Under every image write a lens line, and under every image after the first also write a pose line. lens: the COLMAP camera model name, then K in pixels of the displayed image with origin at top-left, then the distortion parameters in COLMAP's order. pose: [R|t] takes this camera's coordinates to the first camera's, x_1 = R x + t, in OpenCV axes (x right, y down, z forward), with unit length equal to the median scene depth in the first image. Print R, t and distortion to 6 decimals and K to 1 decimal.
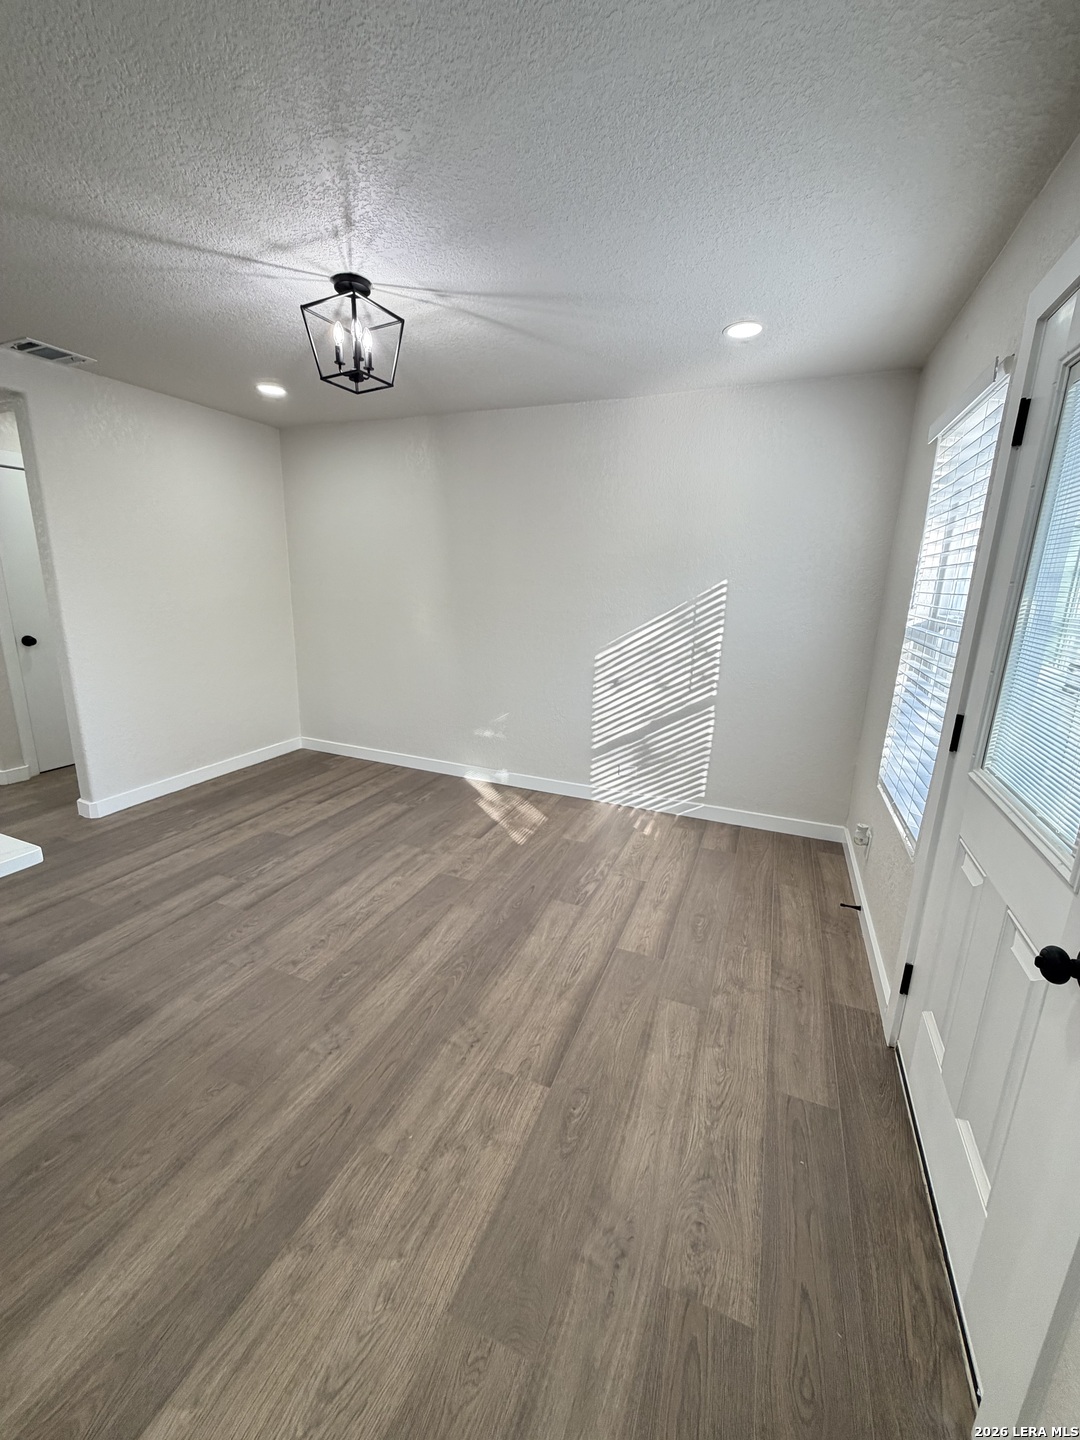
lens RADIAL K [[578.8, 0, 531.7], [0, 578.8, 711.4], [0, 0, 1]] dist [0.002697, -0.001242]
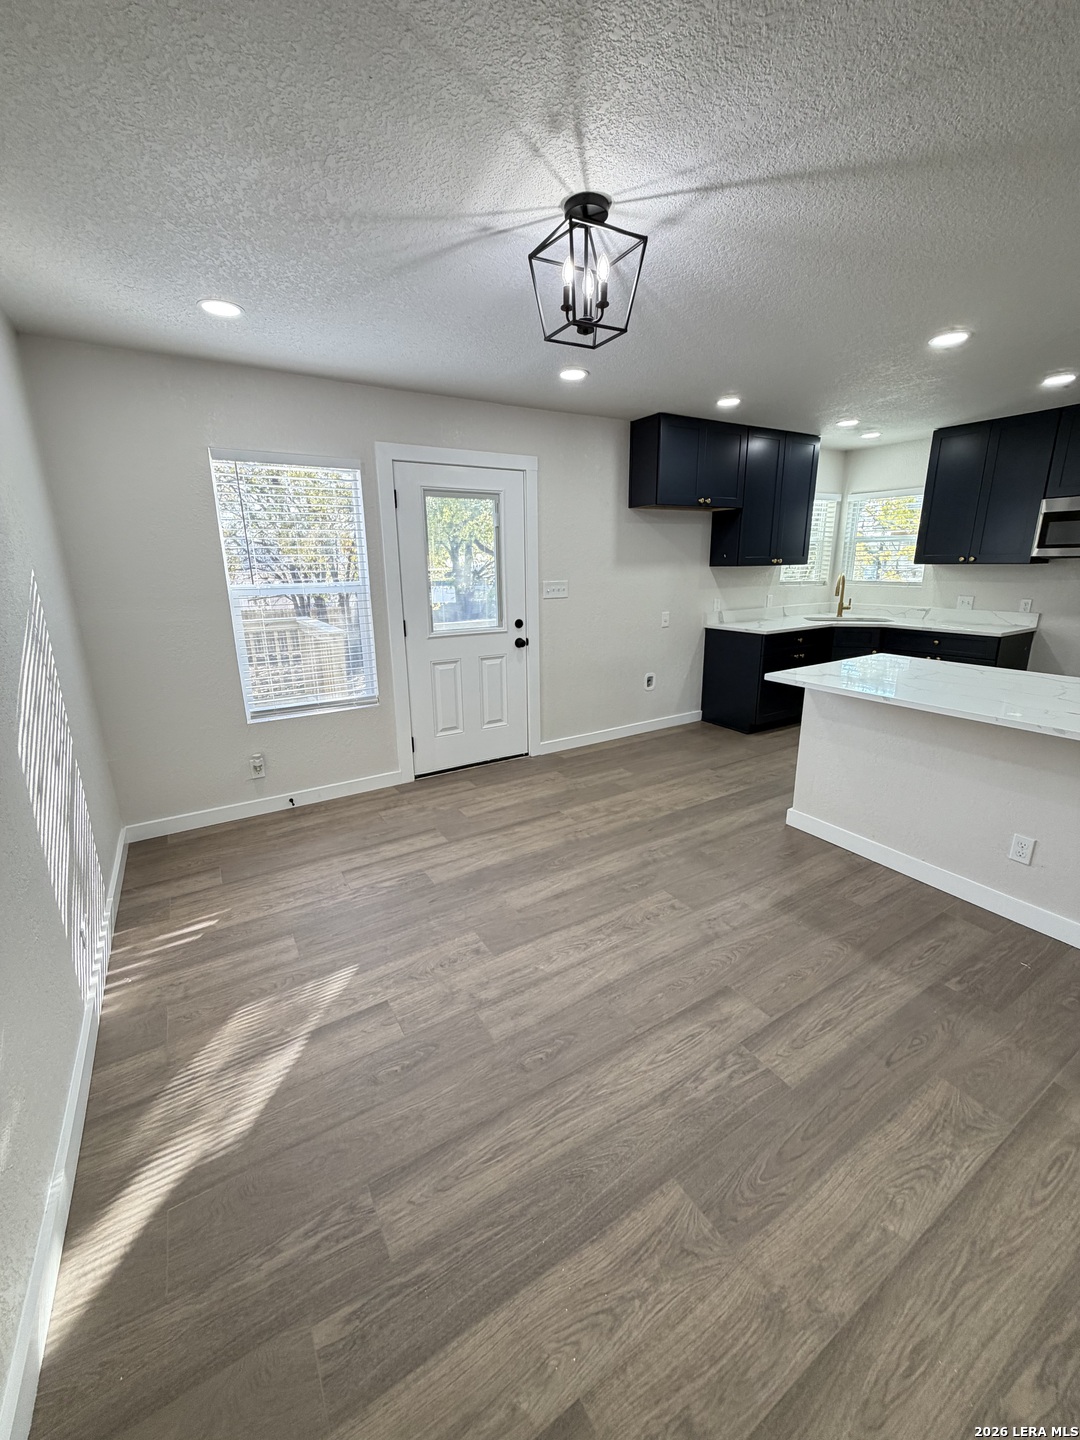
lens RADIAL K [[578.8, 0, 542.4], [0, 578.8, 709.1], [0, 0, 1]] dist [0.002697, -0.001242]
pose [[-0.821008, -0.158908, 0.548356, -0.543147], [0.119529, 0.891354, 0.437266, -0.323314], [-0.558264, 0.424543, -0.712815, 1.277726]]
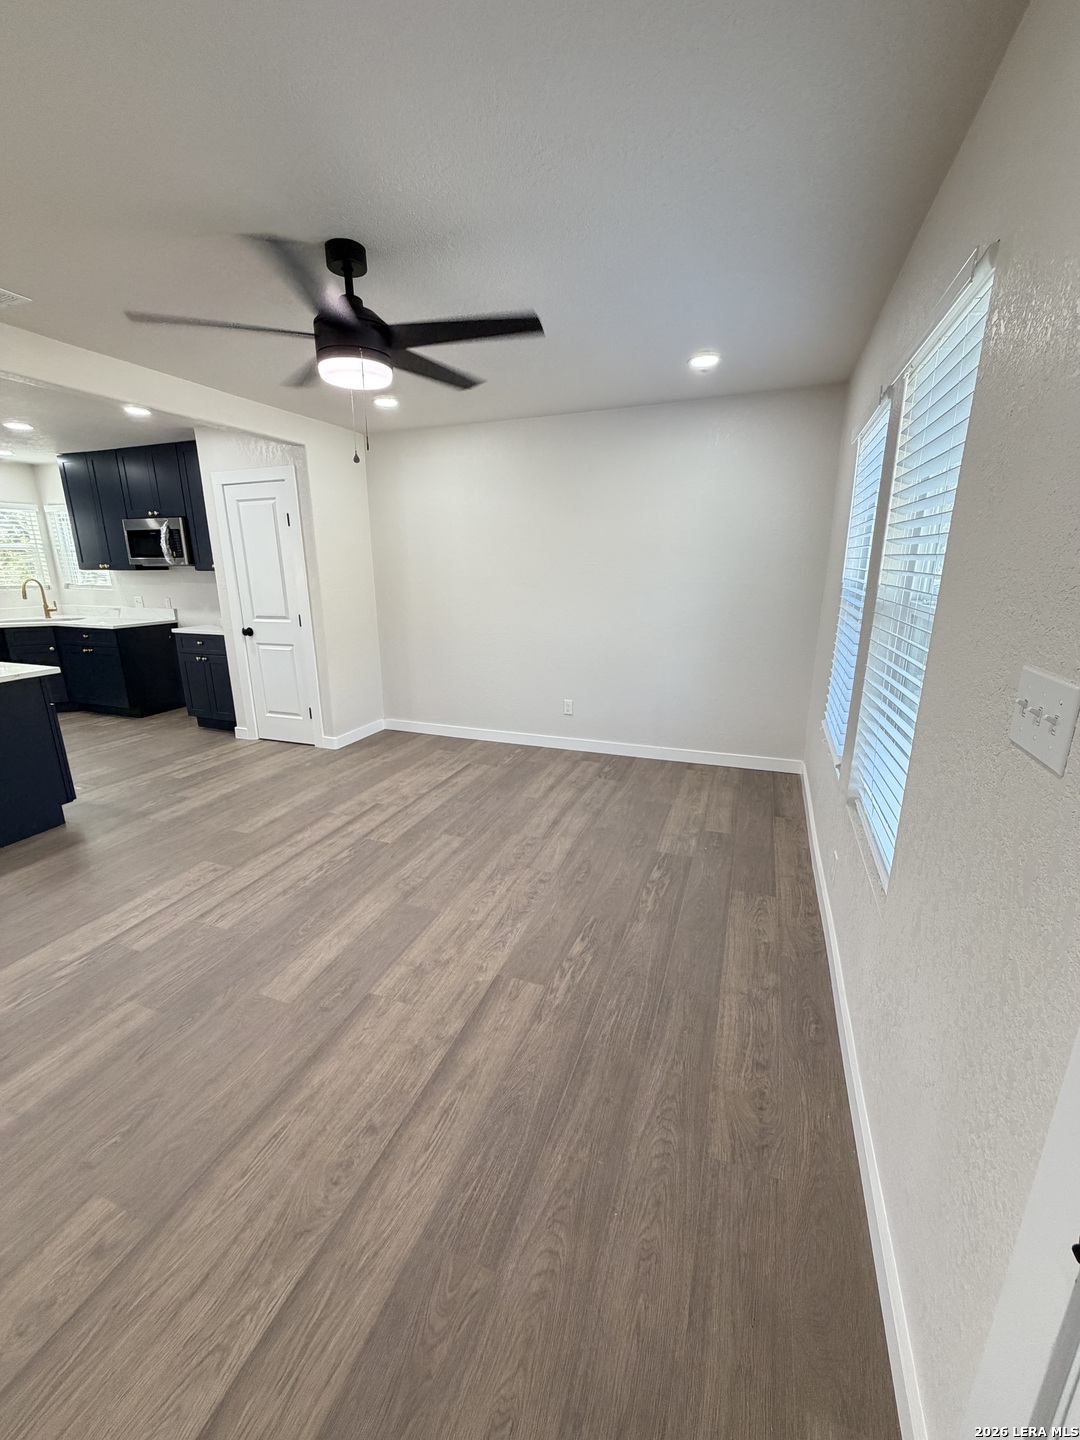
lens RADIAL K [[578.8, 0, 540.3], [0, 578.8, 721.3], [0, 0, 1]] dist [0.002697, -0.001242]
pose [[-0.998979, -0.008574, -0.044365, -1.888664], [-0.029326, 0.869984, 0.492207, -0.398667], [0.034376, 0.493005, -0.869347, 1.305885]]
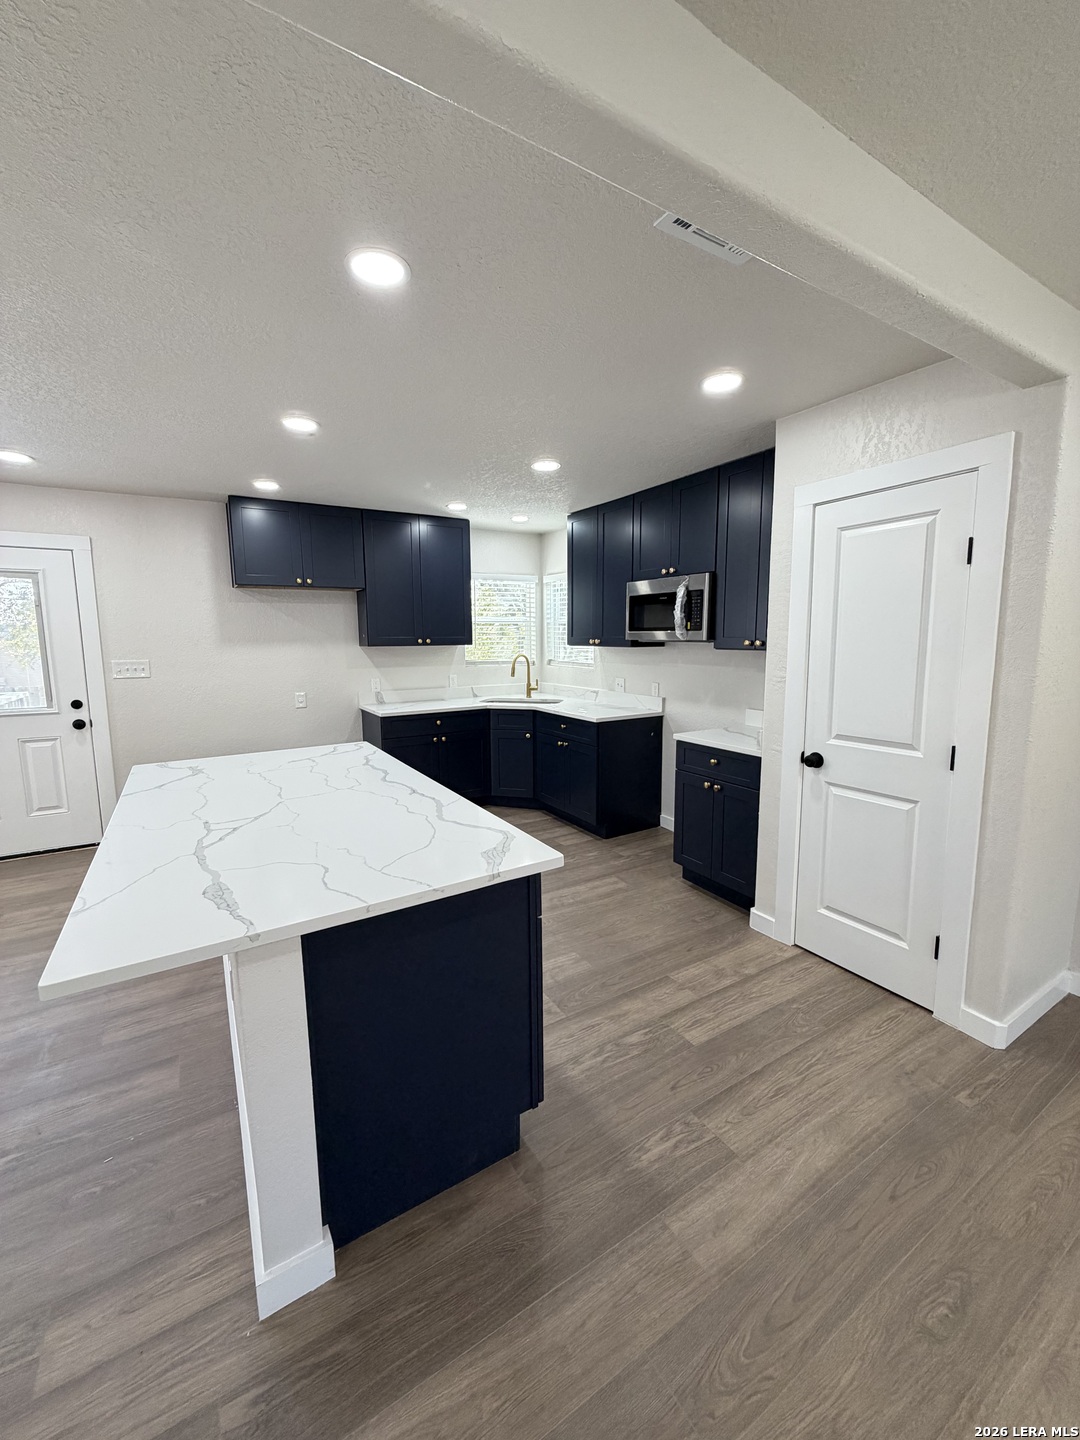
lens RADIAL K [[578.8, 0, 543.8], [0, 578.8, 720.6], [0, 0, 1]] dist [0.002697, -0.001242]
pose [[-0.821667, -0.108908, 0.559466, -1.311332], [0.111346, 0.931992, 0.344955, -0.212771], [-0.558986, 0.345732, -0.753660, 0.660676]]
